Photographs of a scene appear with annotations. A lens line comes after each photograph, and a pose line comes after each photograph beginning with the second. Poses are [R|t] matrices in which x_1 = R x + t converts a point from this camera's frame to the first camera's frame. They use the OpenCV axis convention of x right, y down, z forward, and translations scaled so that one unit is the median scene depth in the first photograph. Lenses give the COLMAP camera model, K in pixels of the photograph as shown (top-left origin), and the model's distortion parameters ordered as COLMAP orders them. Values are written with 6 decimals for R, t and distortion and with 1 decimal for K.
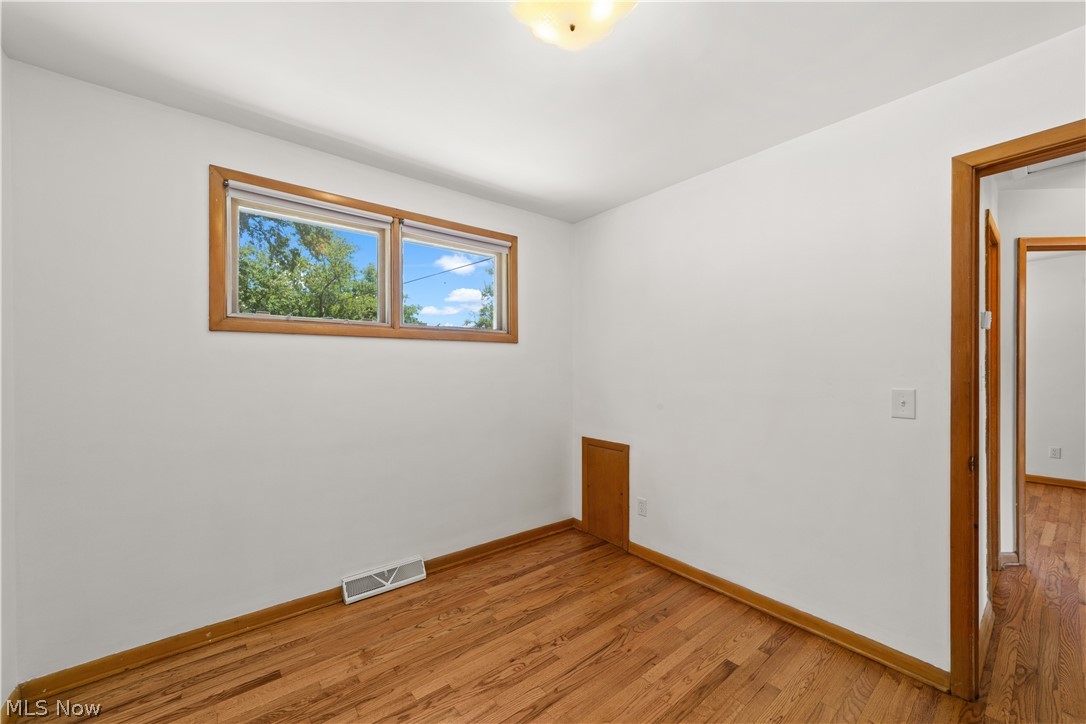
lens RADIAL K [[420.7, 0, 535.7], [0, 420.7, 365.0], [0, 0, 1]] dist [-0.013266, 0.005050]
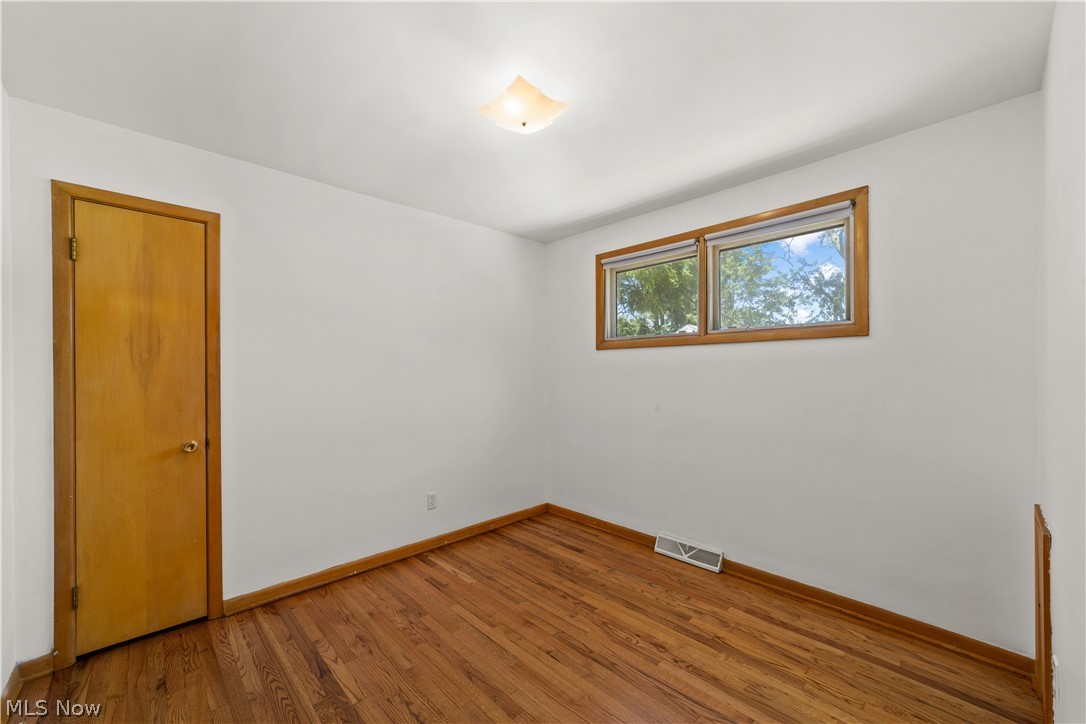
lens RADIAL K [[420.7, 0, 537.5], [0, 420.7, 366.0], [0, 0, 1]] dist [-0.013266, 0.005050]
pose [[0.091687, -0.015773, -0.995663, 0.785961], [0.004128, 0.999872, -0.015460, 0.010107], [0.995779, -0.002692, 0.091740, 0.488026]]
